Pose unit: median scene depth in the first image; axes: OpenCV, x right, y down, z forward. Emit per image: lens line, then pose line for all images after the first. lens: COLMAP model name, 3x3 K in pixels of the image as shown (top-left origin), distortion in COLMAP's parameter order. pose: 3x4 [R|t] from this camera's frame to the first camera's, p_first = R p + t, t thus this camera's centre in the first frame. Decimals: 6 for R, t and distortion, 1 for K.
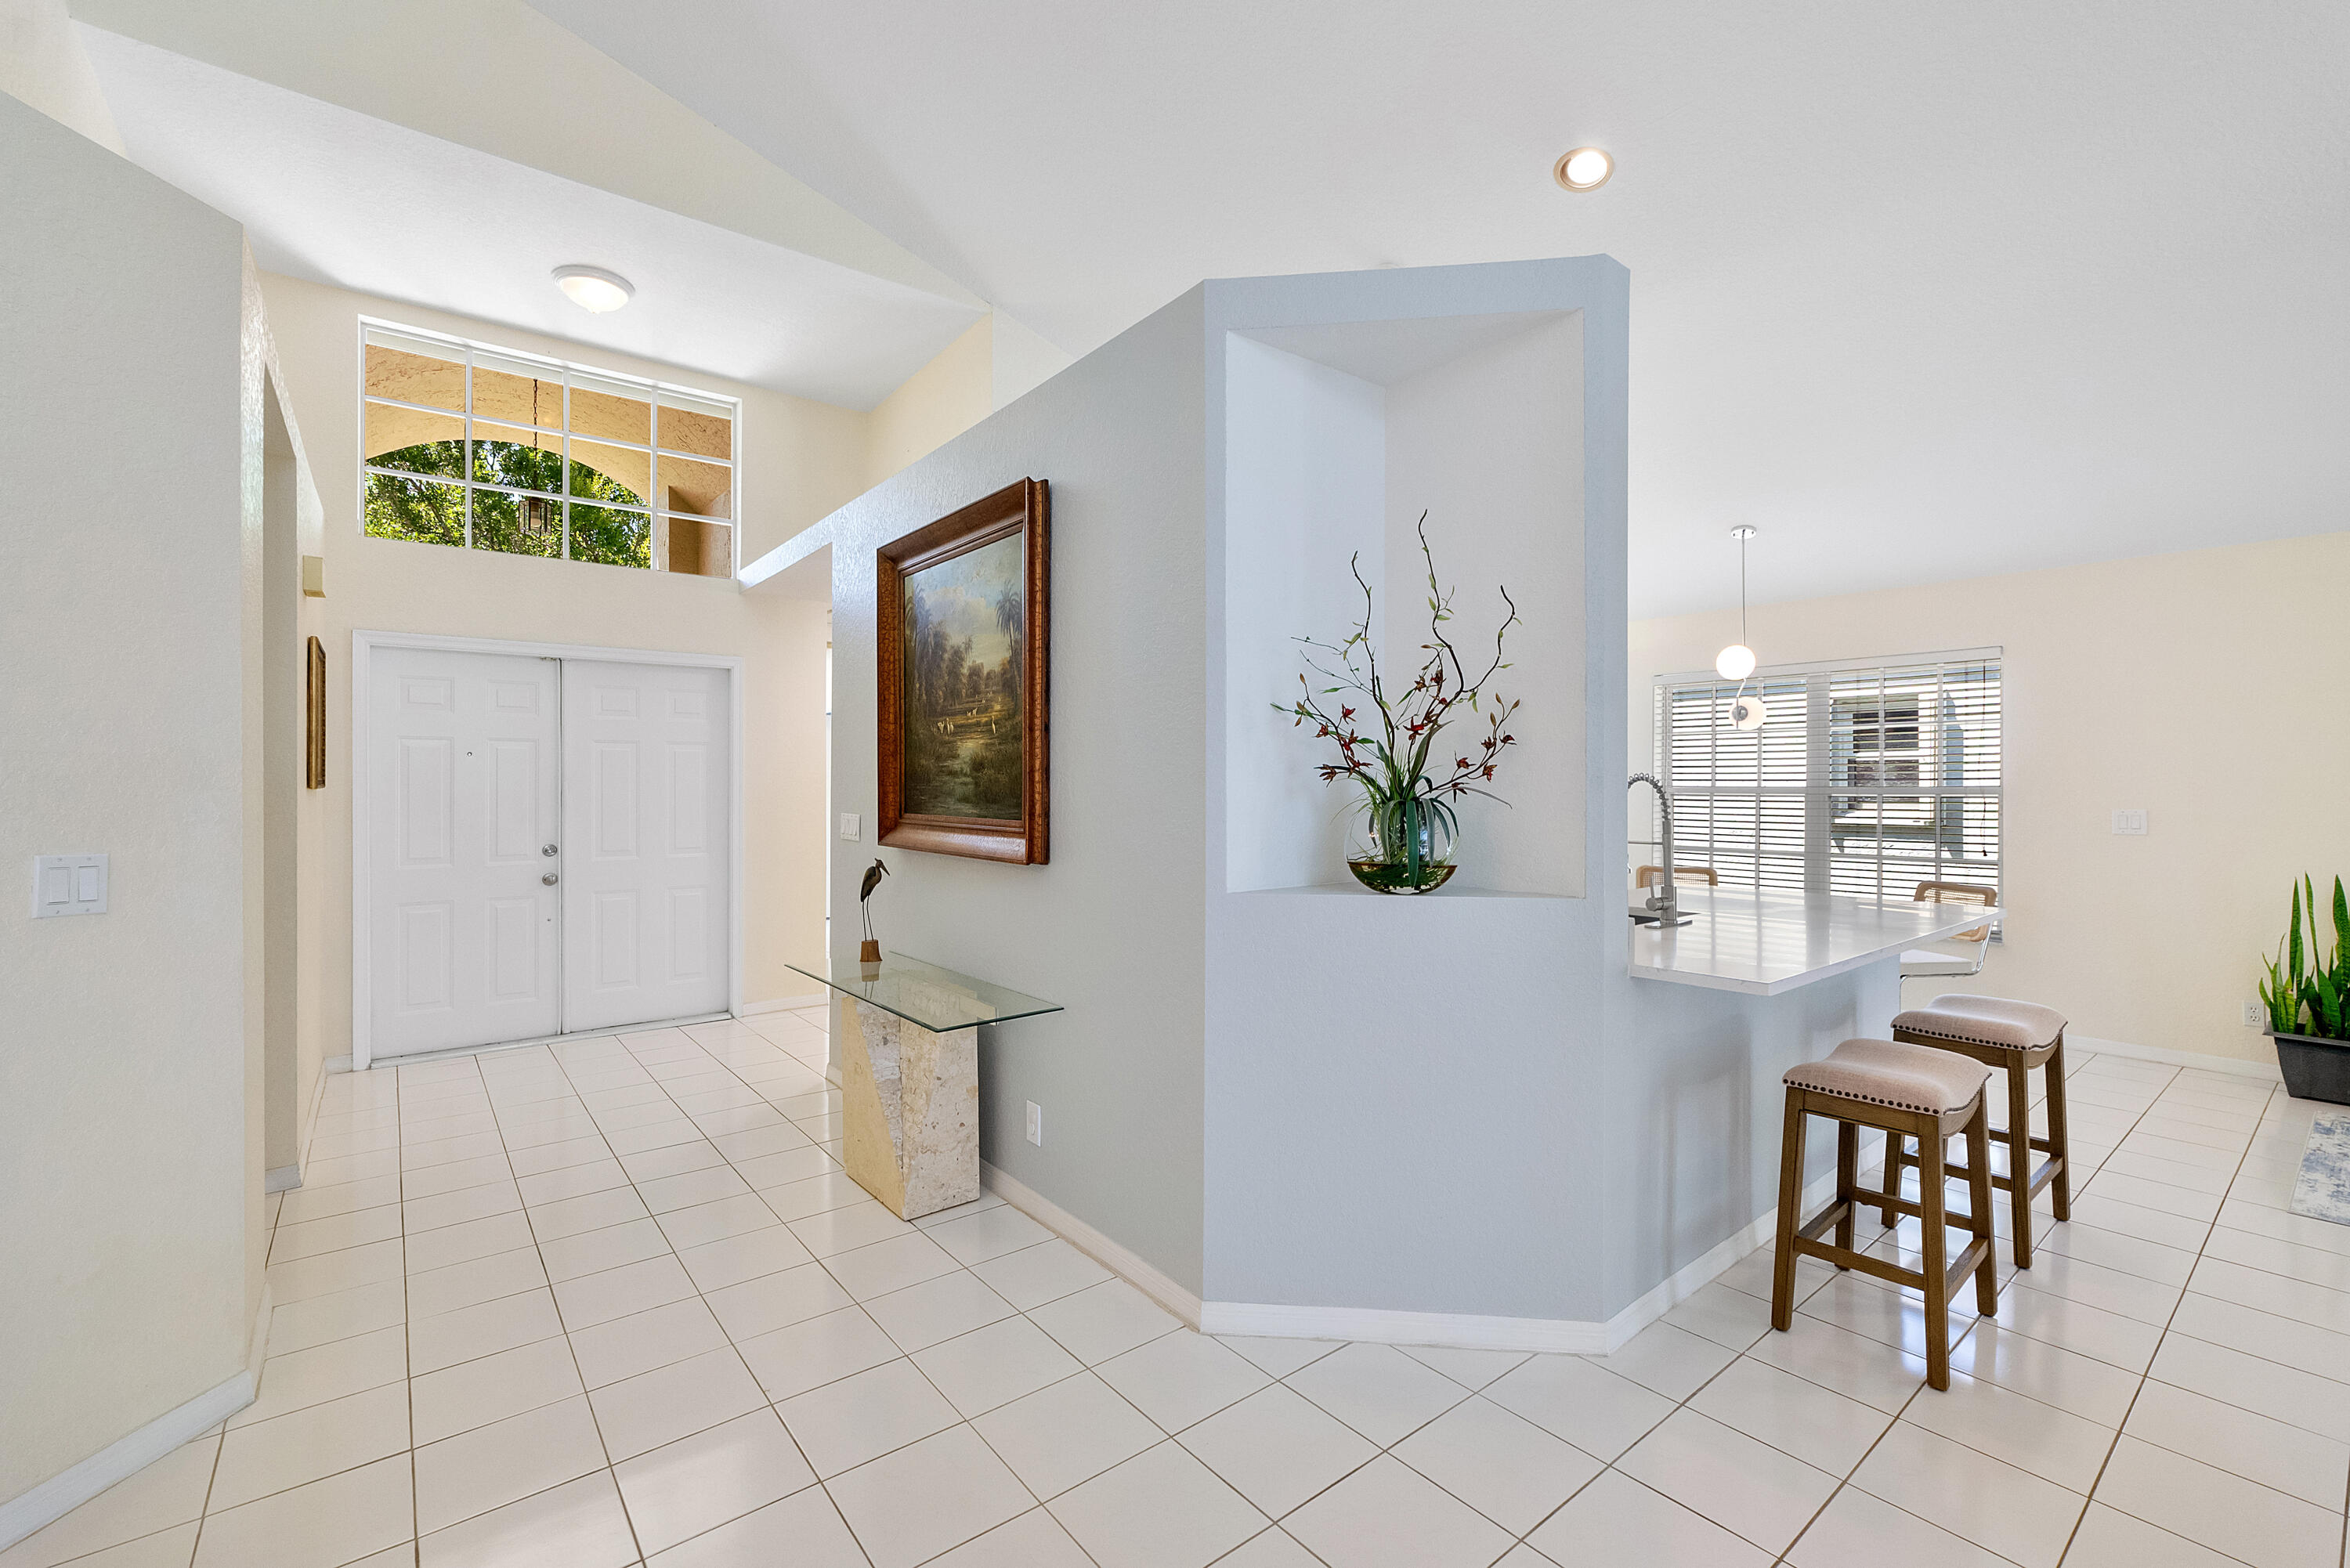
lens RADIAL K [[1007.8, 0, 1180.9], [0, 1007.8, 778.6], [0, 0, 1]] dist [-0.010022, 0.001175]
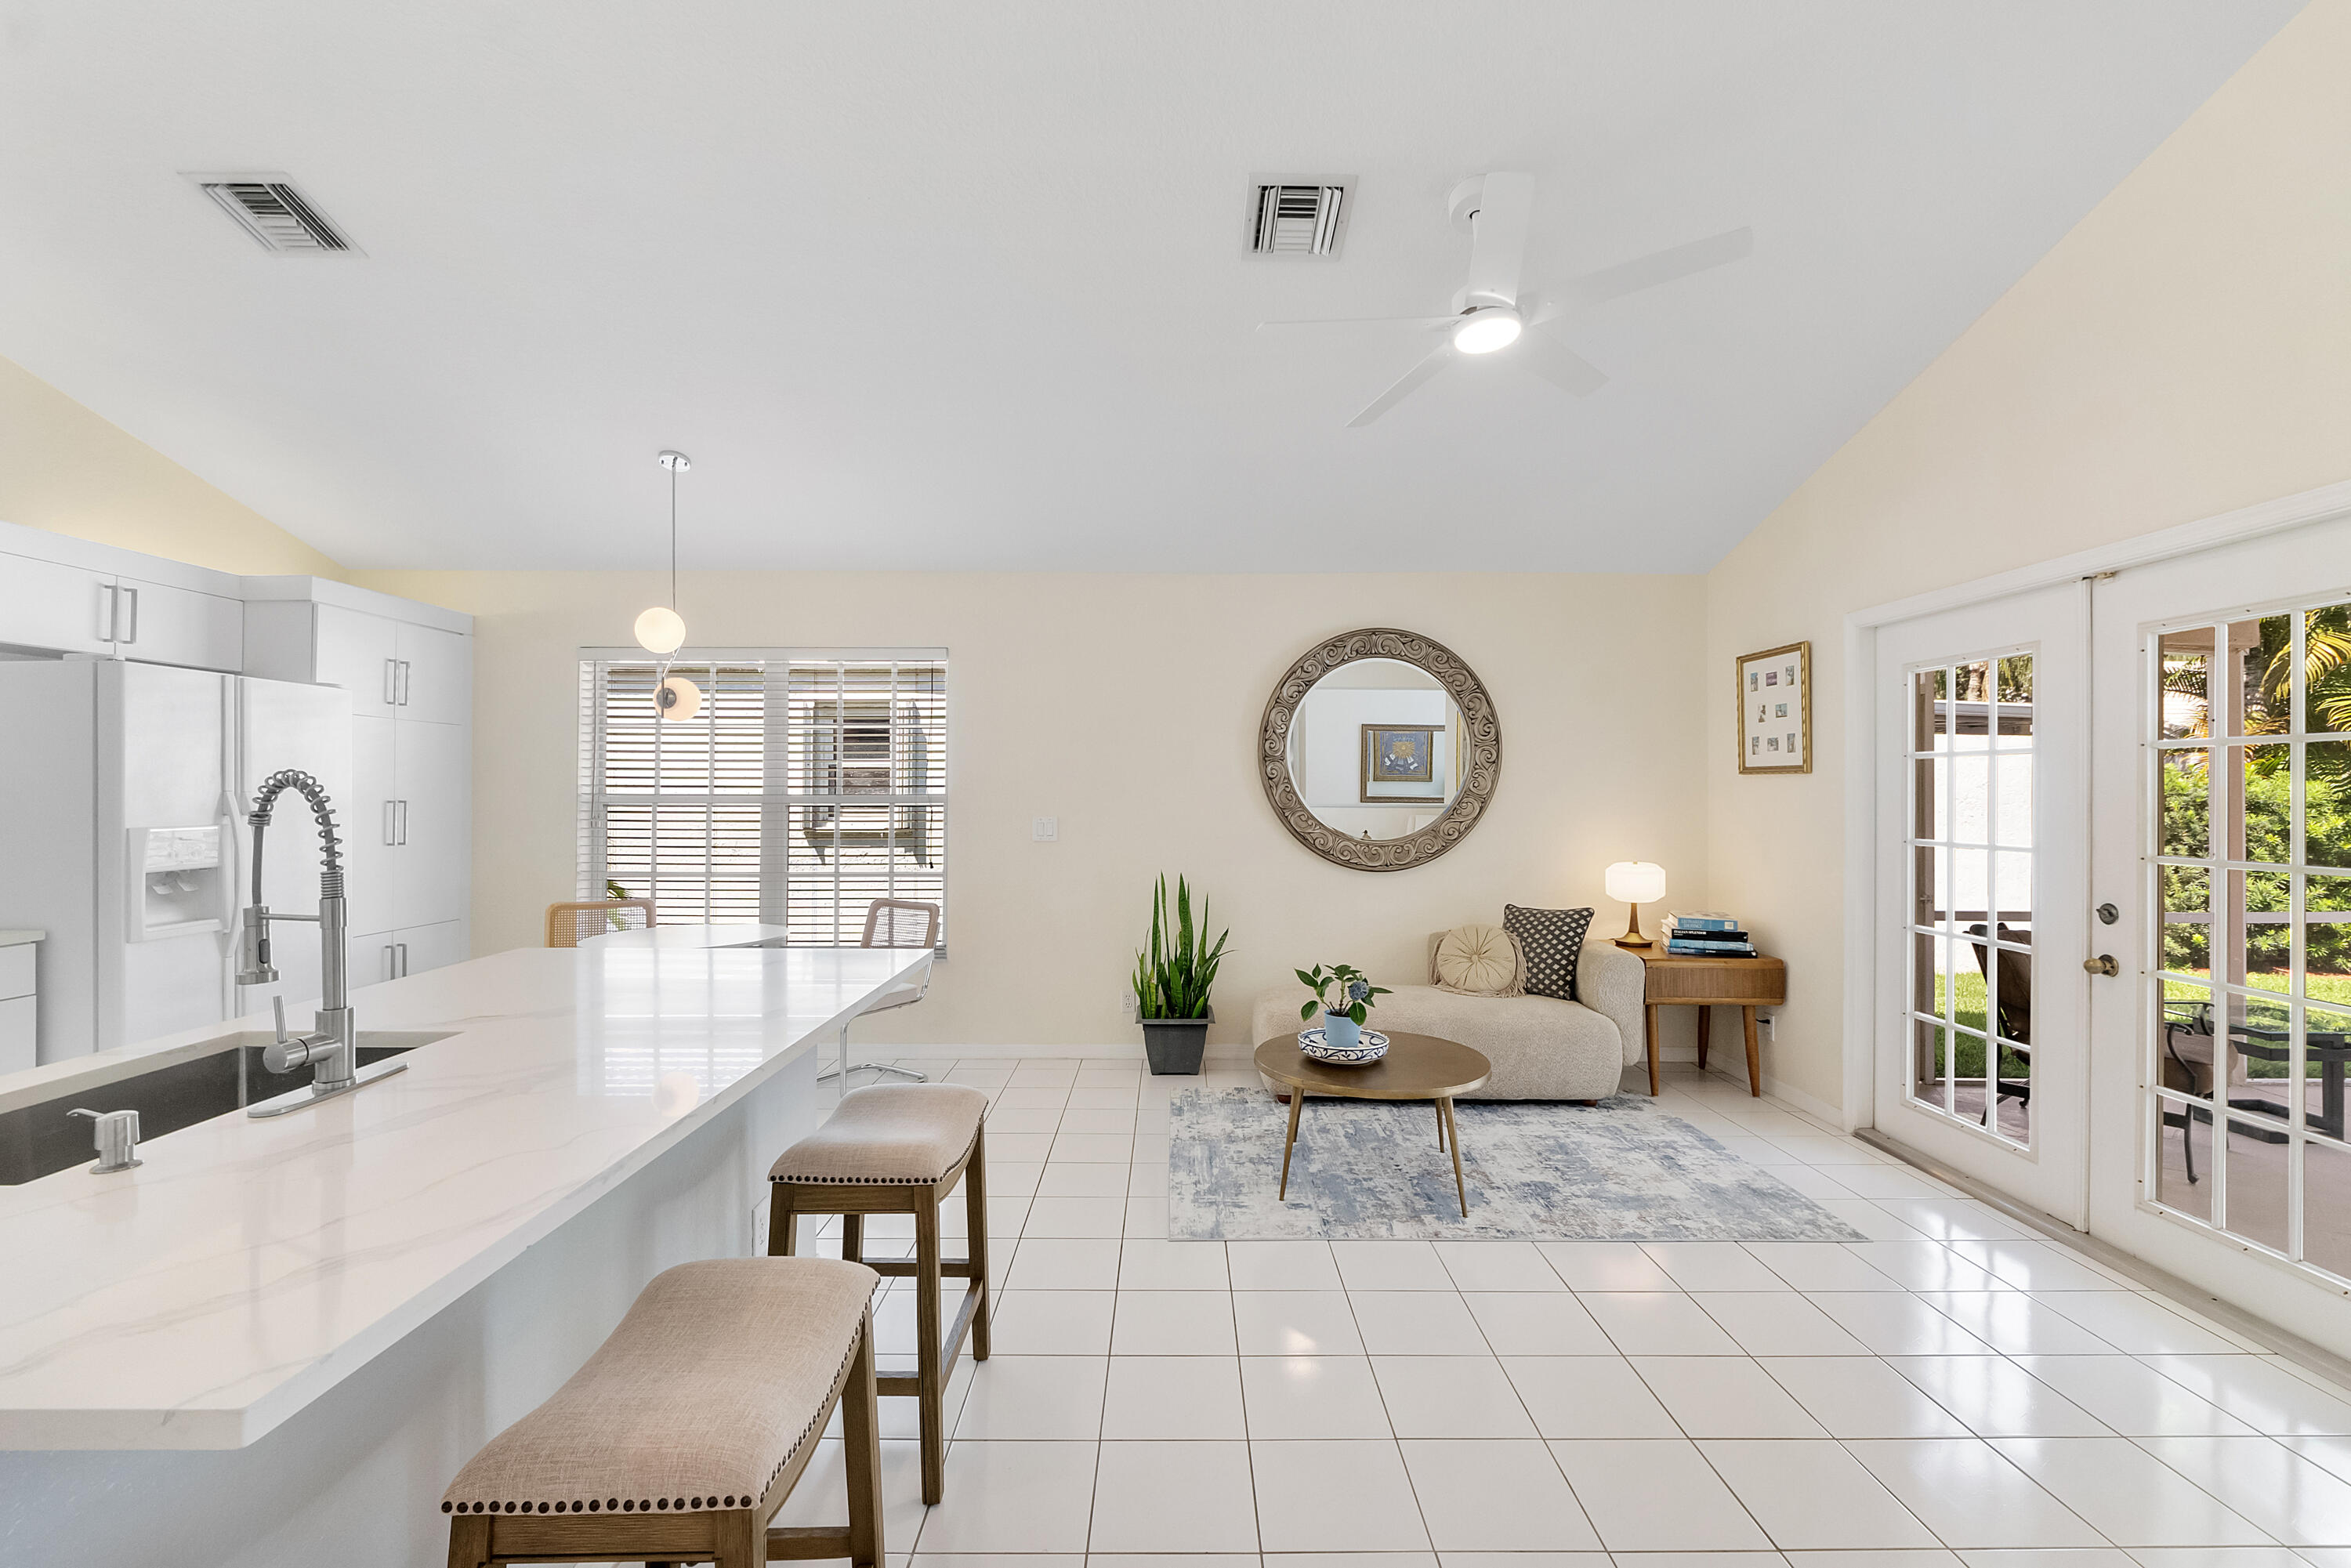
lens RADIAL K [[1008.3, 0, 1178.5], [0, 1008.3, 788.6], [0, 0, 1]] dist [-0.010022, 0.001175]
pose [[0.627390, 0.004759, 0.778690, 0.204451], [-0.007517, 0.999972, -0.000055, 0.000227], [-0.778669, -0.005819, 0.627408, 0.219383]]
